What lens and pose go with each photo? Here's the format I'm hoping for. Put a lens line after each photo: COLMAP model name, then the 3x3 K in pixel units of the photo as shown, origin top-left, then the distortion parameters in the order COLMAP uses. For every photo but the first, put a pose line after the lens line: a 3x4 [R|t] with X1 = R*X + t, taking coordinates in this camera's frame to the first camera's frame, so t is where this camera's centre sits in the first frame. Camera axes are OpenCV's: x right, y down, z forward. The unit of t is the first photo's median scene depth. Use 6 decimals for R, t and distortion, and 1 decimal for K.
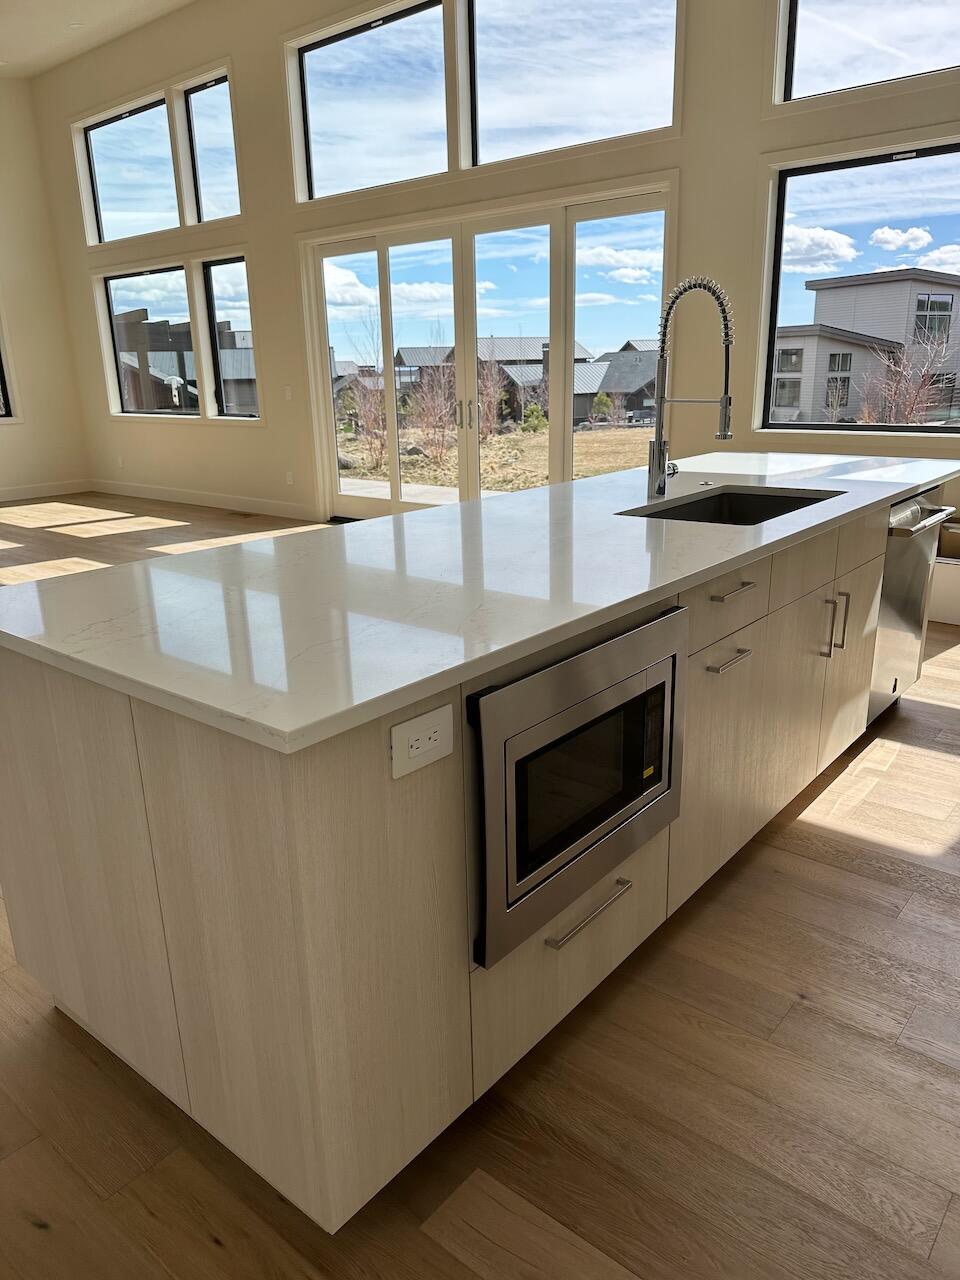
lens RADIAL K [[916.3, 0, 480.0], [0, 916.3, 640.0], [0, 0, 1]] dist [0.010278, -0.003691]
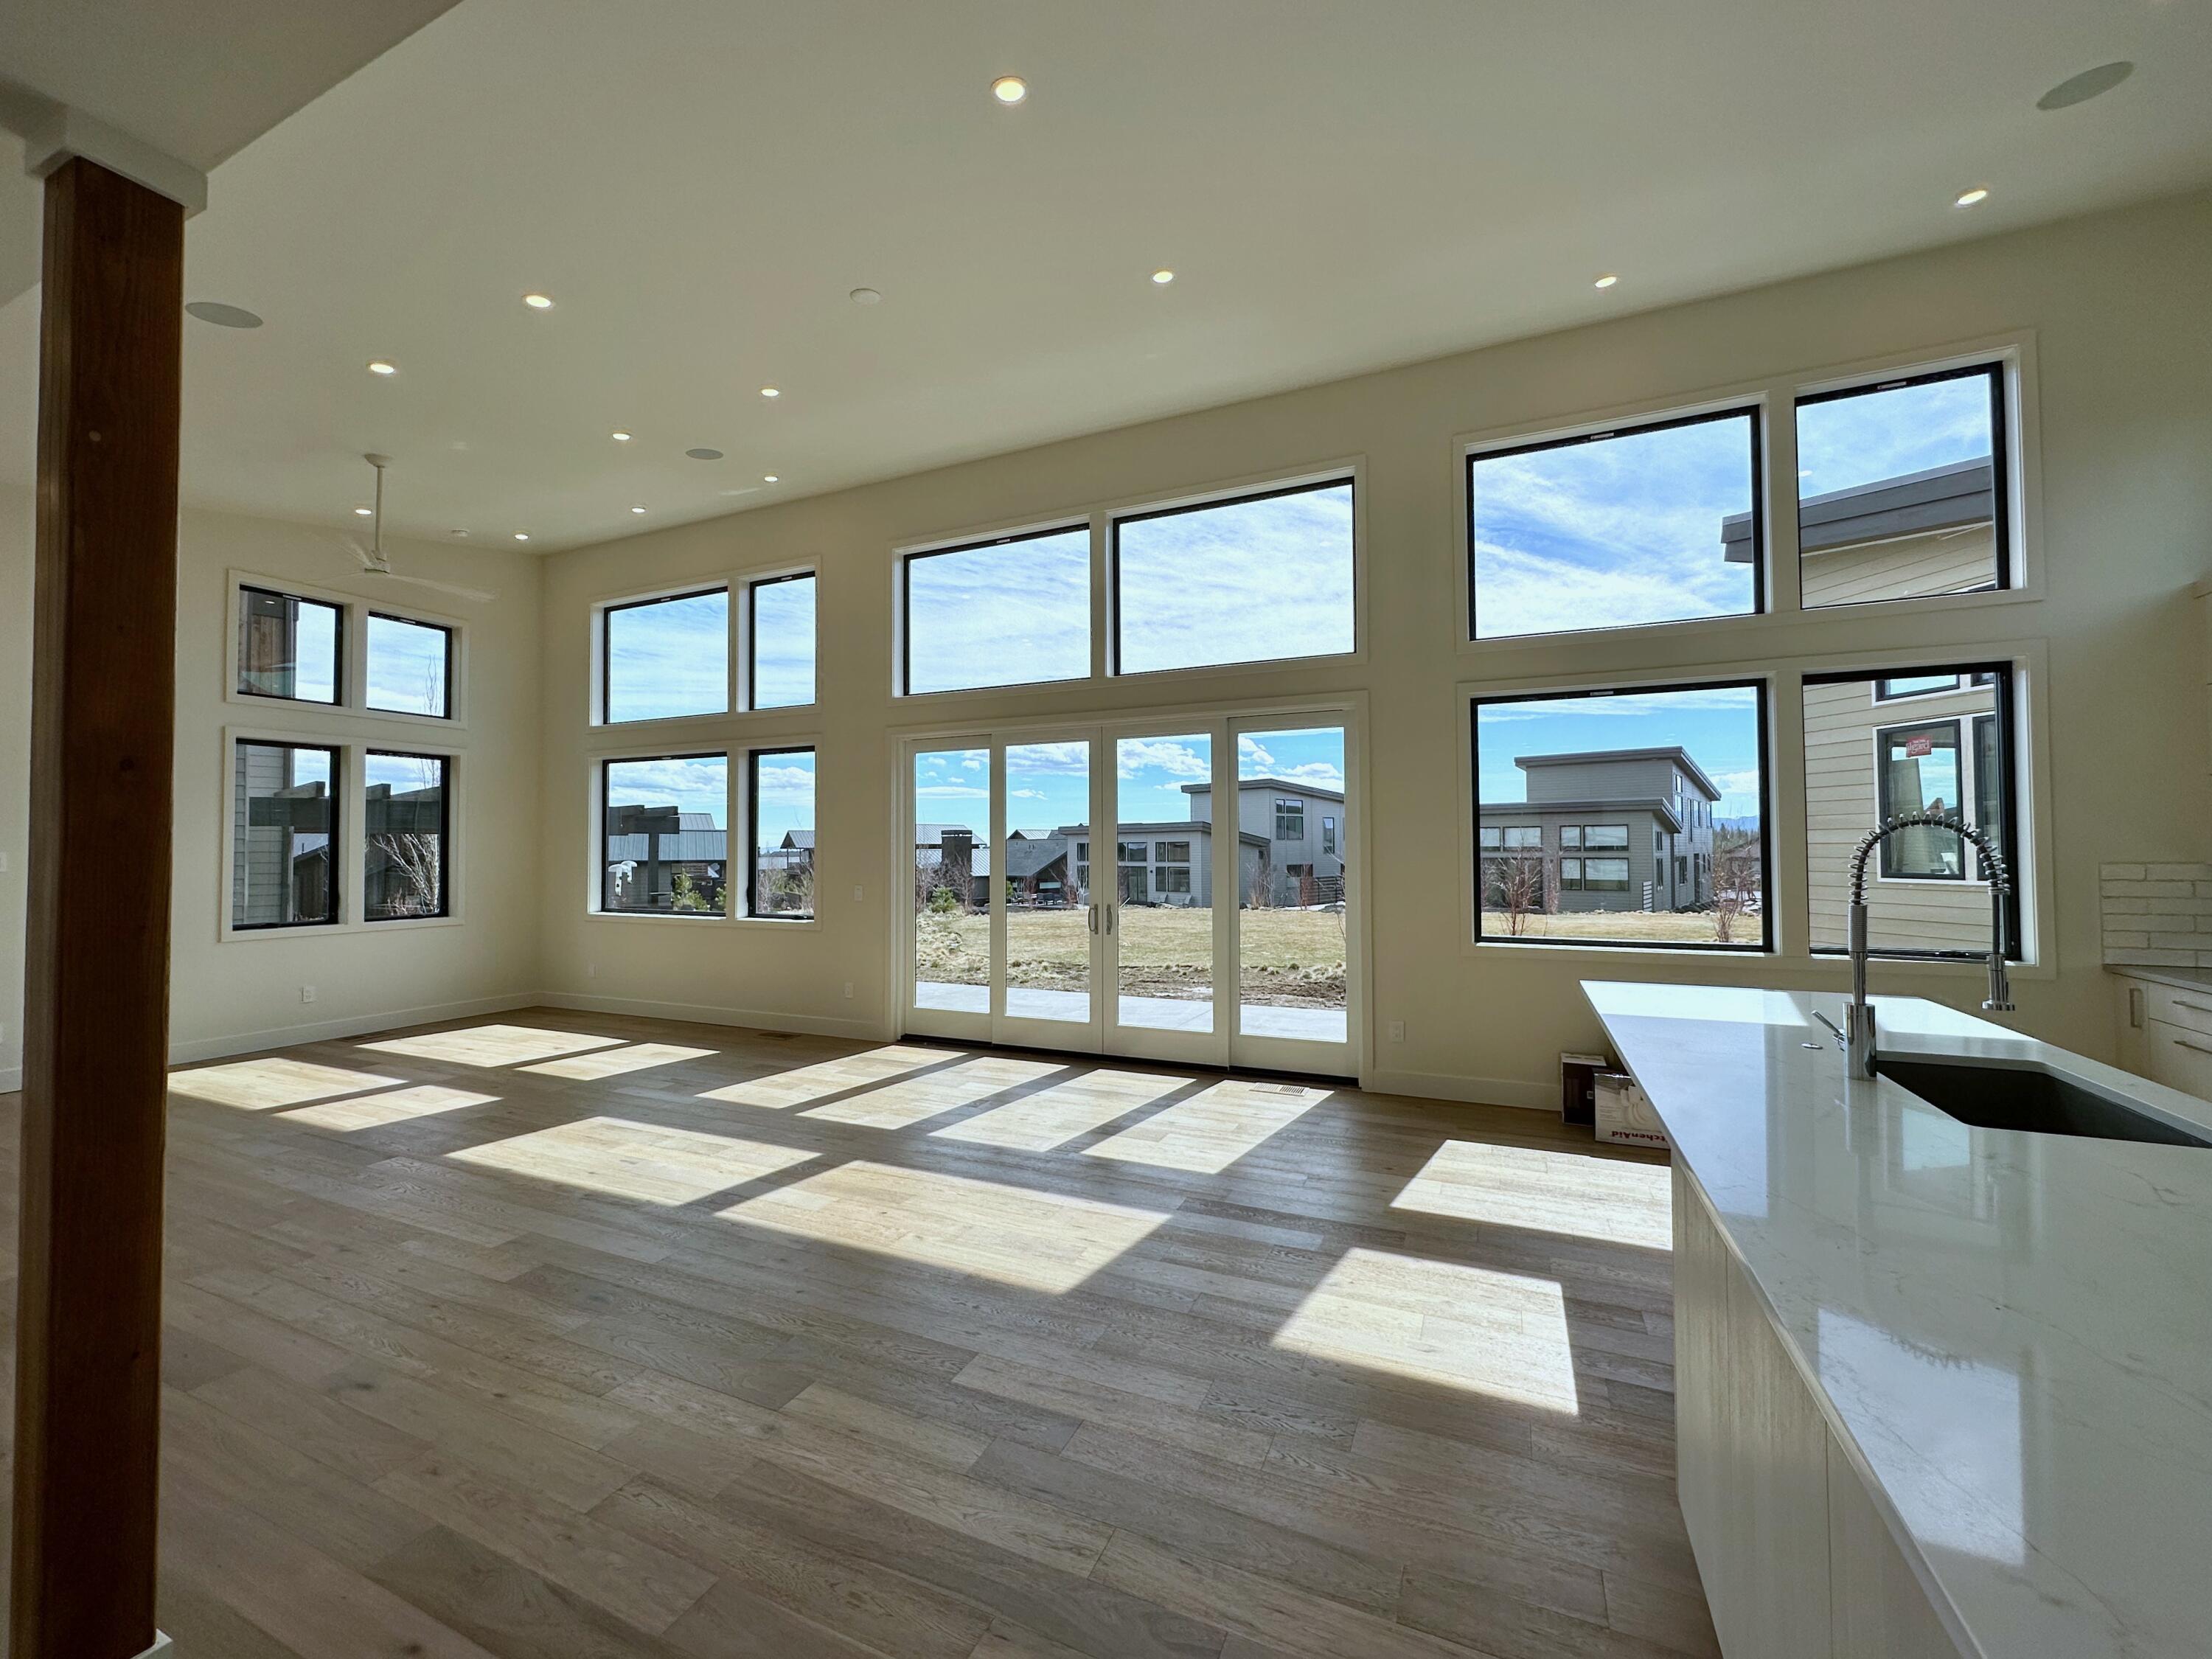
lens RADIAL K [[879.0, 0, 1106.0], [0, 879.0, 829.5], [0, 0, 1]] dist [0.002374, 0.000485]
pose [[0.962769, 0.022801, 0.269361, -0.195733], [0.061477, 0.951859, -0.300310, -0.058613], [-0.263241, 0.305688, 0.915018, 0.147624]]
